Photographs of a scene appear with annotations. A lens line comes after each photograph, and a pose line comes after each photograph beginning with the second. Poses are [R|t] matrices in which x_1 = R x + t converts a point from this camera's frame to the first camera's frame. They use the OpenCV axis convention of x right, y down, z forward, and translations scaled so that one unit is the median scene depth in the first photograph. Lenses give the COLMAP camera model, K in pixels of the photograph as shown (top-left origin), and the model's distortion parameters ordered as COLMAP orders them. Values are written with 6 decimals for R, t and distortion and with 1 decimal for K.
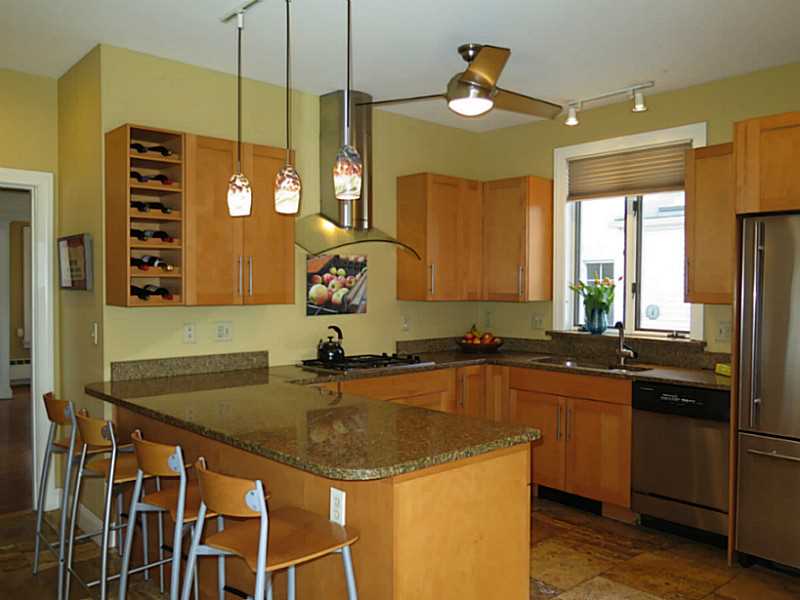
lens RADIAL K [[675.4, 0, 400.0], [0, 675.4, 300.0], [0, 0, 1]] dist [-0.016084, -0.001948]
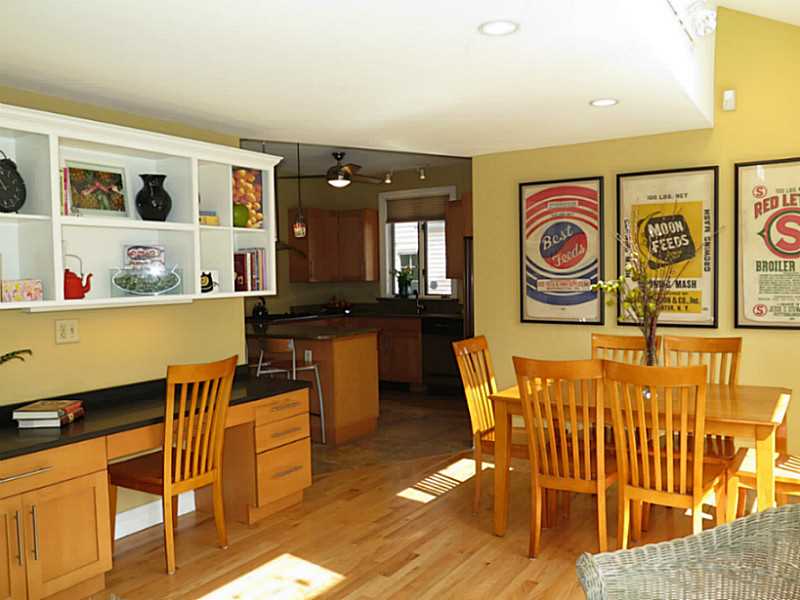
lens RADIAL K [[675.4, 0, 400.0], [0, 675.4, 300.0], [0, 0, 1]] dist [-0.016084, -0.001948]
pose [[0.964680, -0.032111, 0.261460, -0.197875], [0.027491, 0.999395, 0.021311, 0.017476], [-0.261986, -0.013371, 0.964979, -0.760491]]
